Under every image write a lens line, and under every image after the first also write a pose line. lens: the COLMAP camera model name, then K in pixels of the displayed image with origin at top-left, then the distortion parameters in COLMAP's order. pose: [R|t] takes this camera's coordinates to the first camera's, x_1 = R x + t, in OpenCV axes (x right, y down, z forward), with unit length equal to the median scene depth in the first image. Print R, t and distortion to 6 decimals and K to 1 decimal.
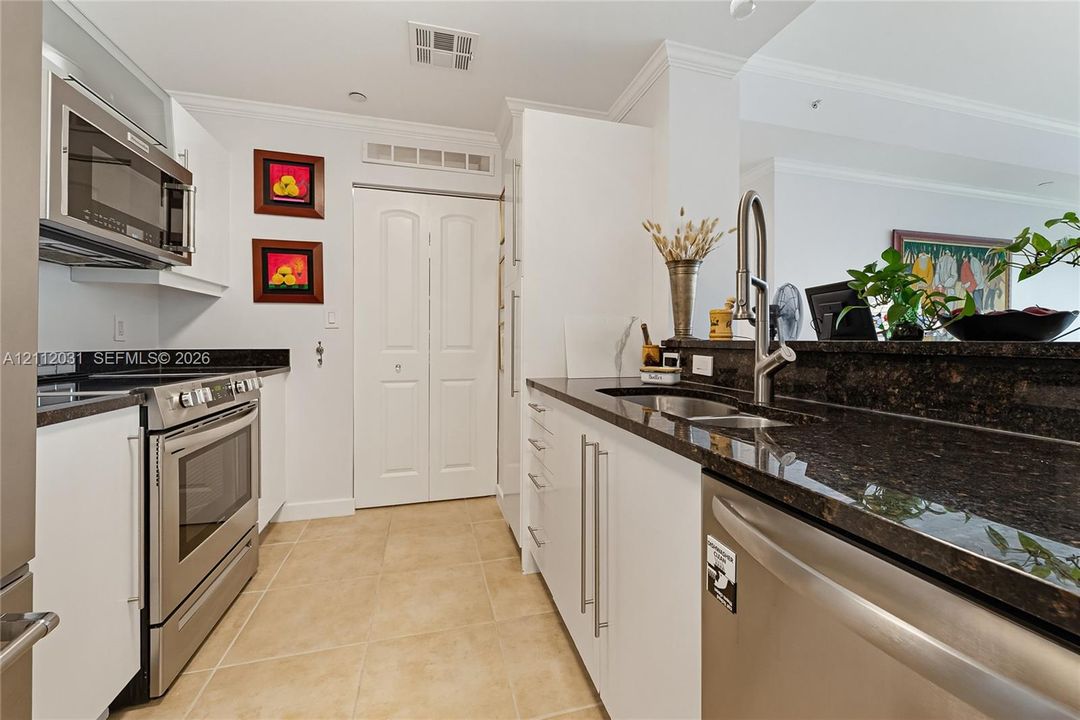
lens RADIAL K [[443.5, 0, 546.1], [0, 443.5, 342.5], [0, 0, 1]] dist [-0.004398, -0.000471]
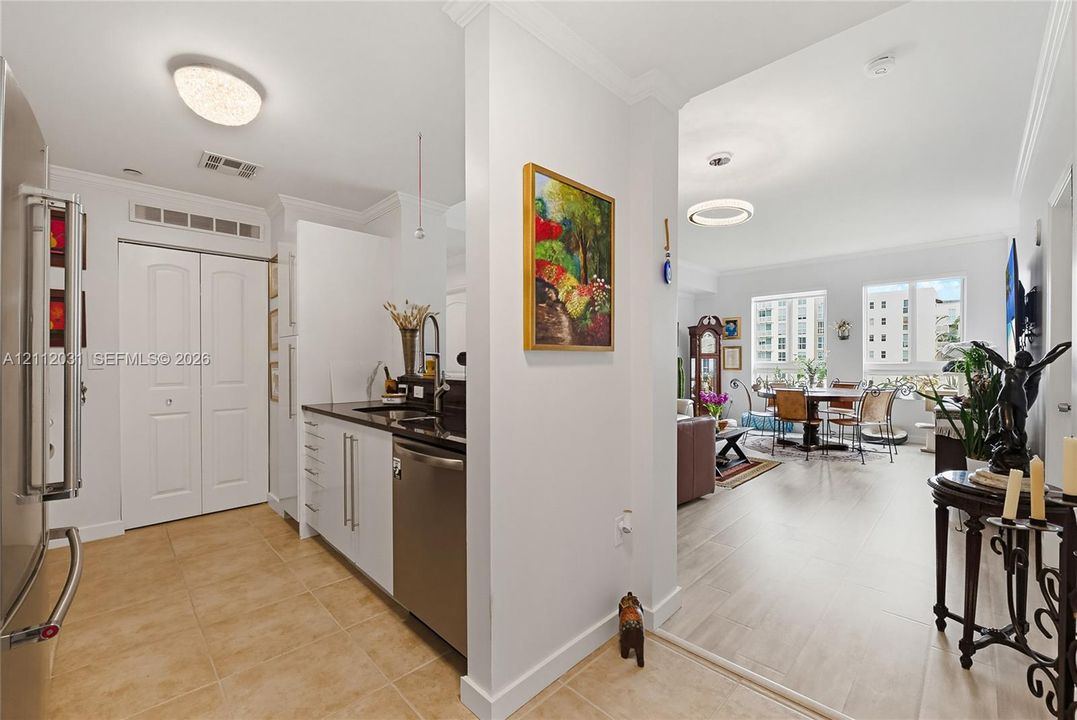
lens RADIAL K [[442.3, 0, 544.2], [0, 442.3, 362.8], [0, 0, 1]] dist [-0.004398, -0.000471]
pose [[0.873502, -0.008543, 0.486746, -0.055427], [0.008623, 0.999961, 0.002075, -0.055568], [-0.486744, 0.002385, 0.873541, -0.676119]]
